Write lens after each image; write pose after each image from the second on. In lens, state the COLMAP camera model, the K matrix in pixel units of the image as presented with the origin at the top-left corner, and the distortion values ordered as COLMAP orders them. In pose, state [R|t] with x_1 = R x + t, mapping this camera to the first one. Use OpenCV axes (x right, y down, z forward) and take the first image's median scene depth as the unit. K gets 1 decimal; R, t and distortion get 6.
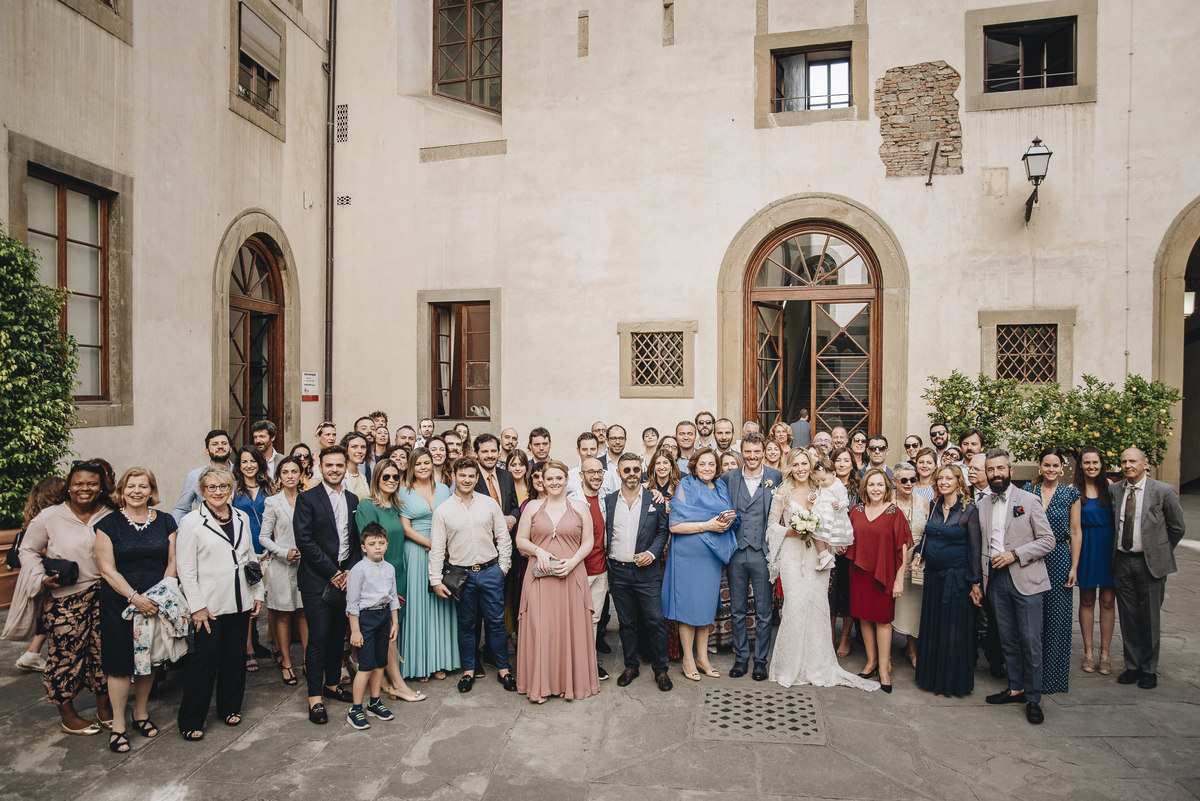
lens RADIAL K [[1094.9, 0, 601.9], [0, 1094.9, 402.2], [0, 0, 1]] dist [-0.076493, 0.013572]
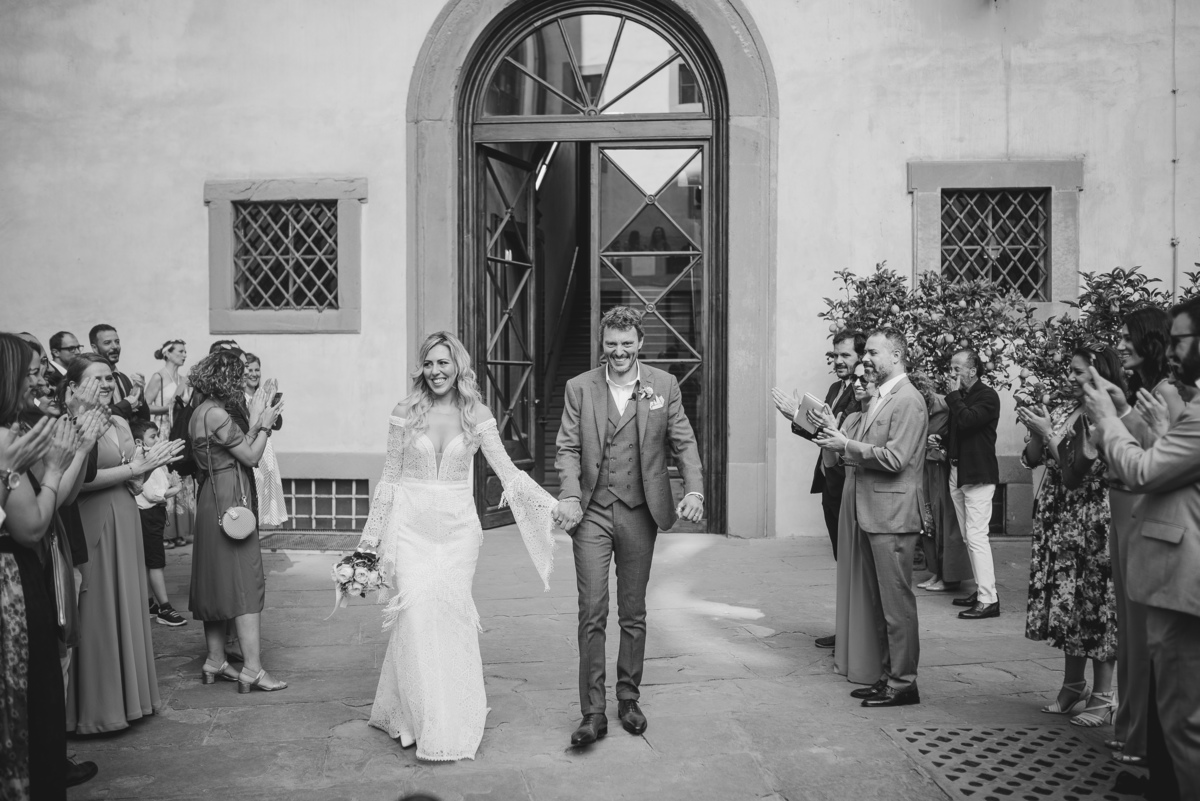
lens RADIAL K [[1226.1, 0, 599.0], [0, 1226.1, 403.2], [0, 0, 1]] dist [-0.060782, 0.000000]
pose [[0.976596, -0.006289, 0.214991, 0.074367], [0.008143, 0.999937, -0.007737, 0.035509], [-0.214929, 0.009307, 0.976585, 0.456496]]
